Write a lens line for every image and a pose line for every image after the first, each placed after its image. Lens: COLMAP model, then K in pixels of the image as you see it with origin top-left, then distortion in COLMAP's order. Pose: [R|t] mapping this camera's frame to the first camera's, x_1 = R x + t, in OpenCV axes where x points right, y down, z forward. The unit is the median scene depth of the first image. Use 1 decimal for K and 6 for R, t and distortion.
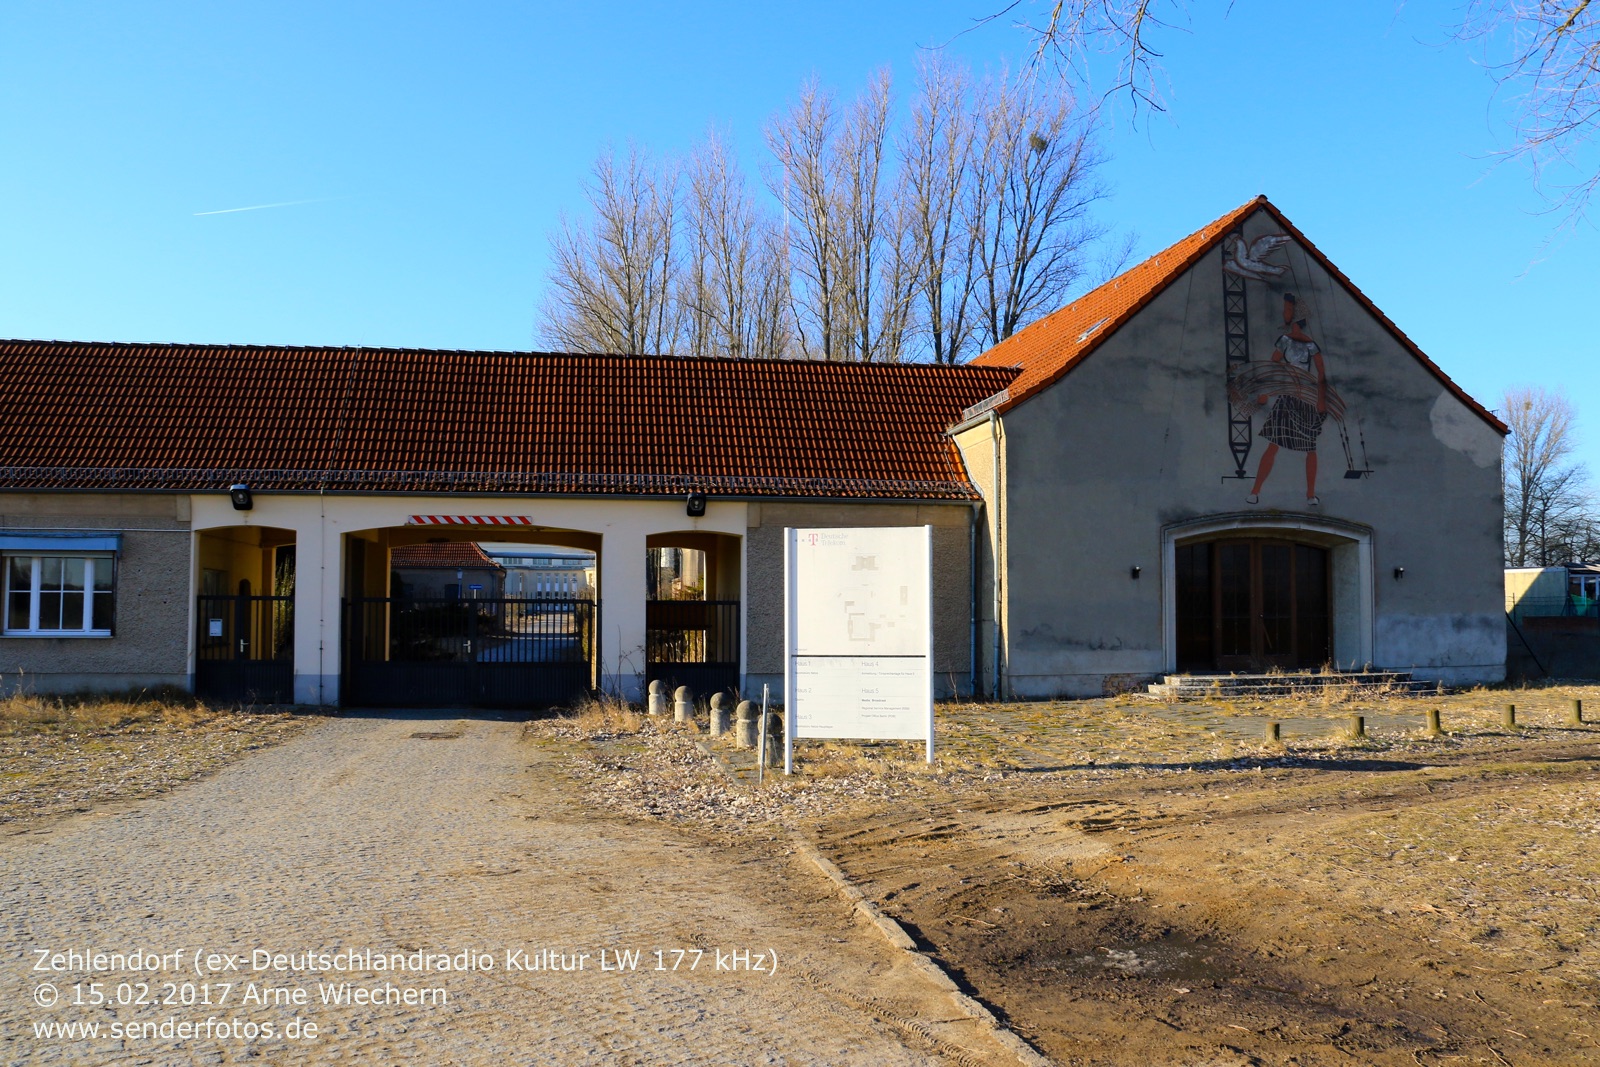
lens RADIAL K [[1333.9, 0, 800.0], [0, 1333.9, 533.5], [0, 0, 1]] dist [-0.204135, 0.189444]
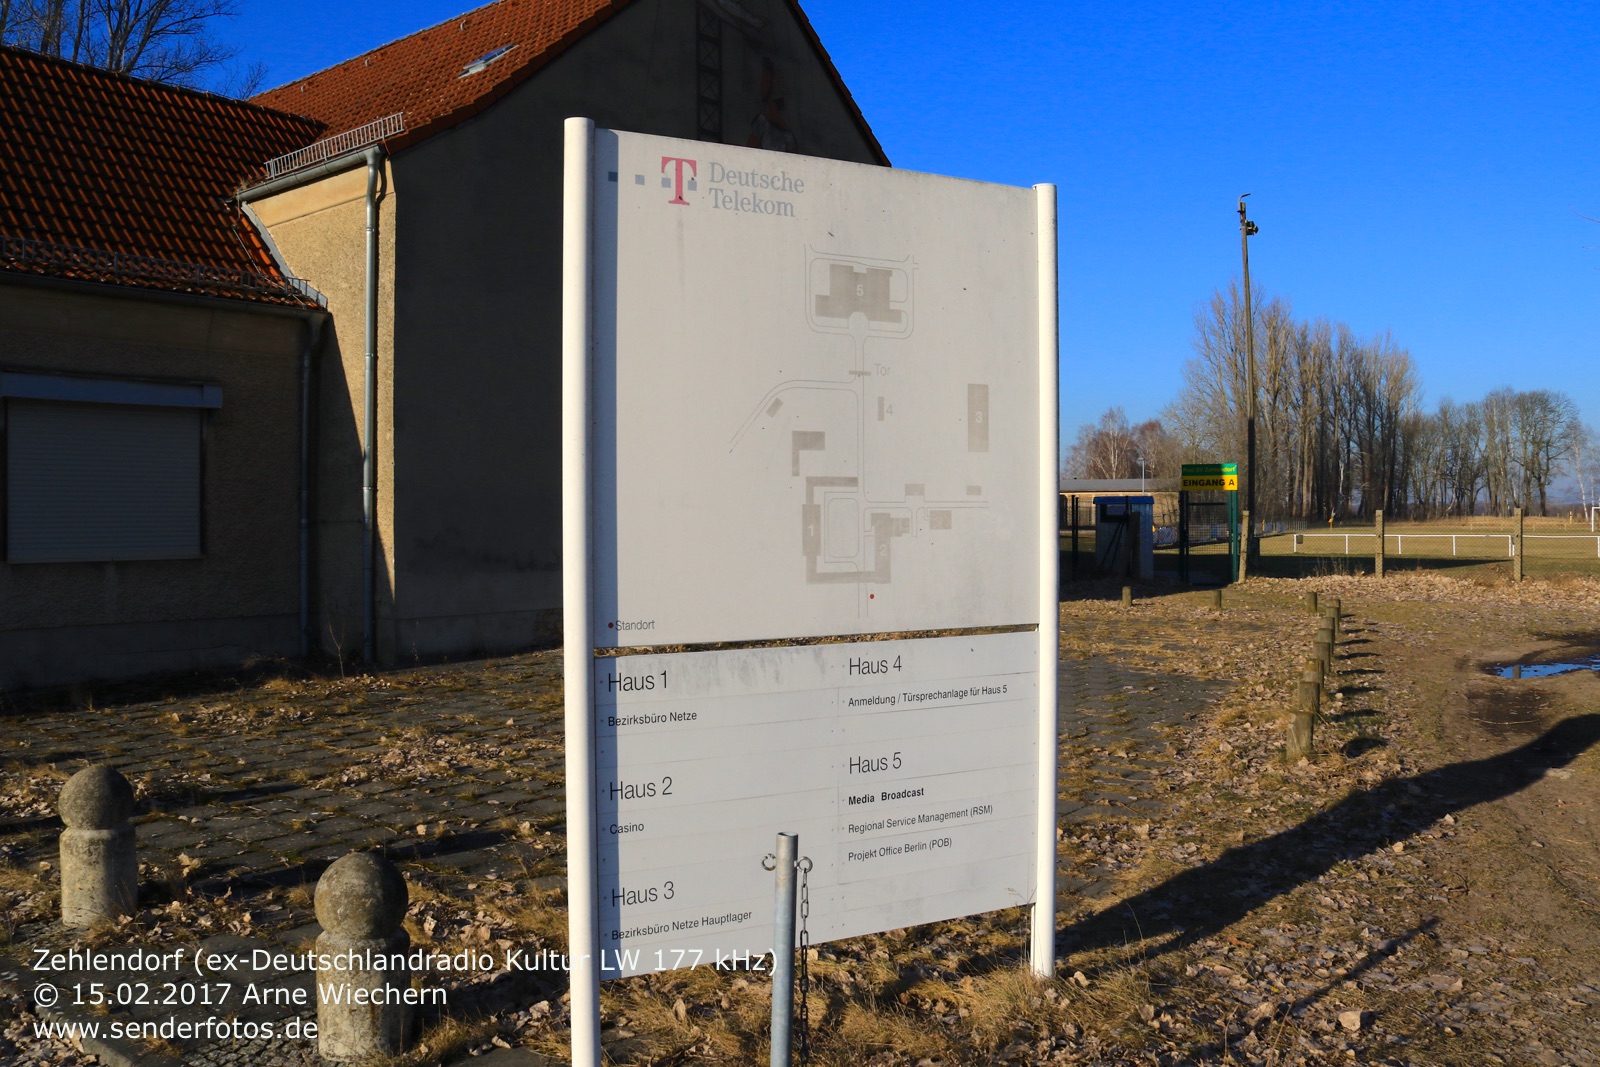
lens RADIAL K [[1333.9, 0, 800.0], [0, 1333.9, 533.5], [0, 0, 1]] dist [-0.204135, 0.189444]
pose [[0.752621, -0.009591, 0.658384, -0.075169], [-0.036734, 0.997725, 0.056526, 0.030929], [-0.657428, -0.066727, 0.750557, 0.443115]]
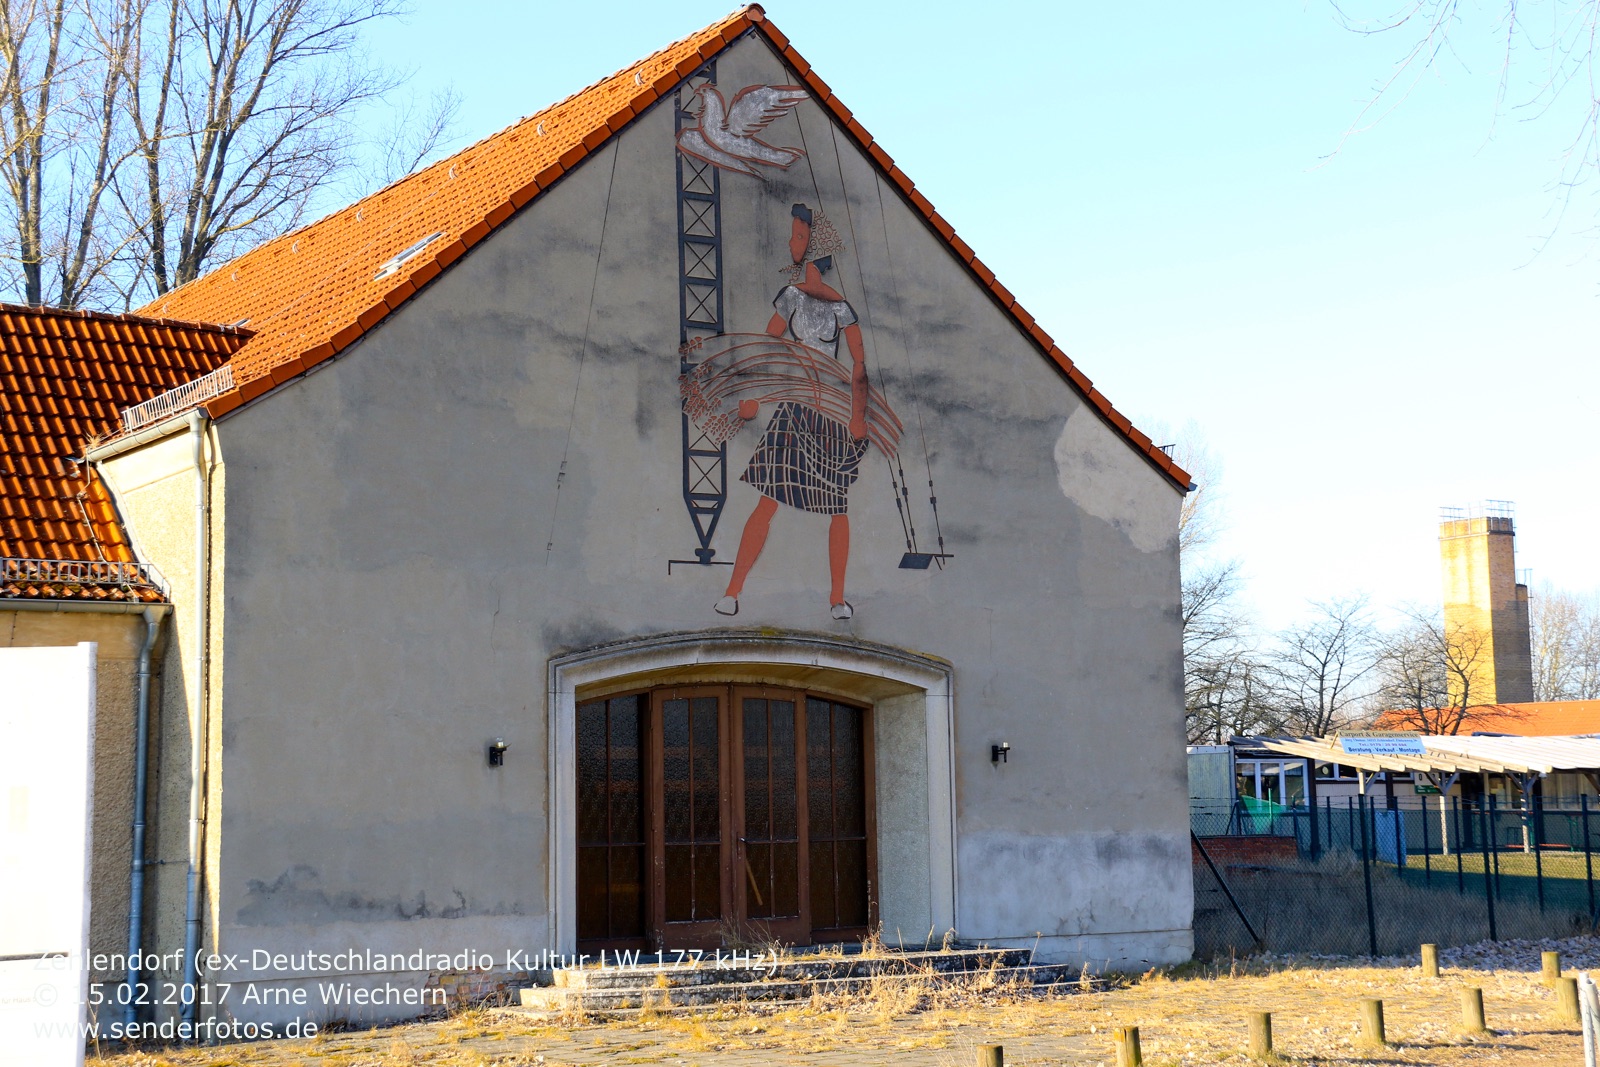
lens RADIAL K [[2571.8, 0, 806.9], [0, 2571.8, 527.1], [0, 0, 1]] dist [0.160870, 0.961667]
pose [[0.922080, 0.026447, 0.386094, -0.009236], [-0.002770, 0.998088, -0.061754, 0.004434], [-0.386989, 0.055873, 0.920390, 0.070207]]
